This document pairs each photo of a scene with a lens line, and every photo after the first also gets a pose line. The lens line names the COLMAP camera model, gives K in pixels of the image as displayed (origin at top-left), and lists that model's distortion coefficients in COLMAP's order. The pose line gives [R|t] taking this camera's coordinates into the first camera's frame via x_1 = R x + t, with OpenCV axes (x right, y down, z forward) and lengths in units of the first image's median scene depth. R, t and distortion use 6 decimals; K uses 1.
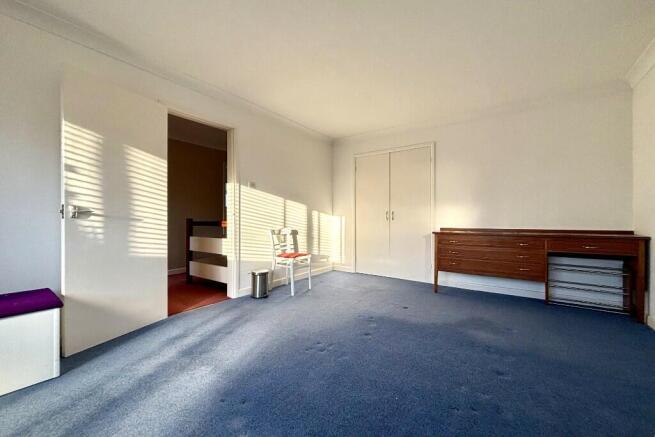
lens RADIAL K [[265.8, 0, 328.2], [0, 265.8, 217.8], [0, 0, 1]] dist [0.001803, 0.000108]
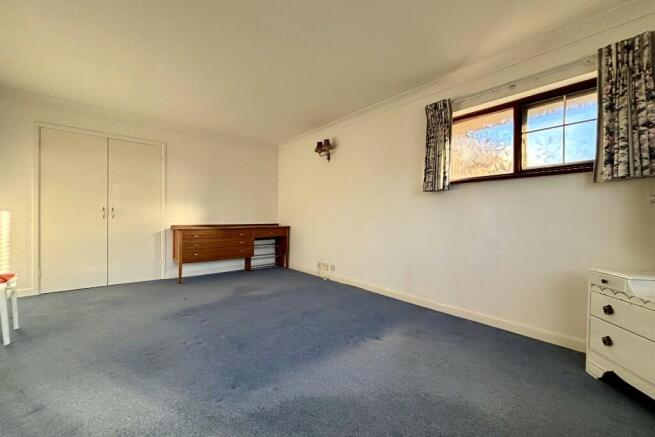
lens RADIAL K [[265.8, 0, 328.2], [0, 265.8, 217.8], [0, 0, 1]] dist [0.001803, 0.000108]
pose [[0.229349, -0.000603, 0.973344, -0.552934], [-0.010220, 0.999943, 0.003027, -0.001712], [-0.973291, -0.010642, 0.229330, 0.163892]]
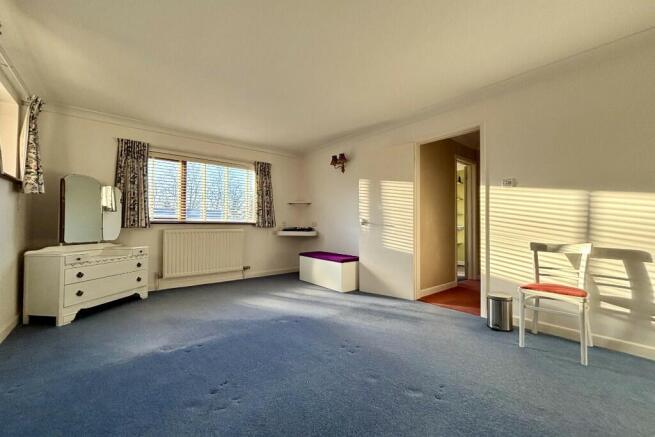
lens RADIAL K [[265.8, 0, 328.2], [0, 265.8, 217.8], [0, 0, 1]] dist [0.001803, 0.000108]
pose [[-0.267906, -0.030282, -0.962969, 0.621307], [-0.008488, 0.999541, -0.029070, 0.005346], [0.963408, 0.000386, -0.268040, 0.731600]]
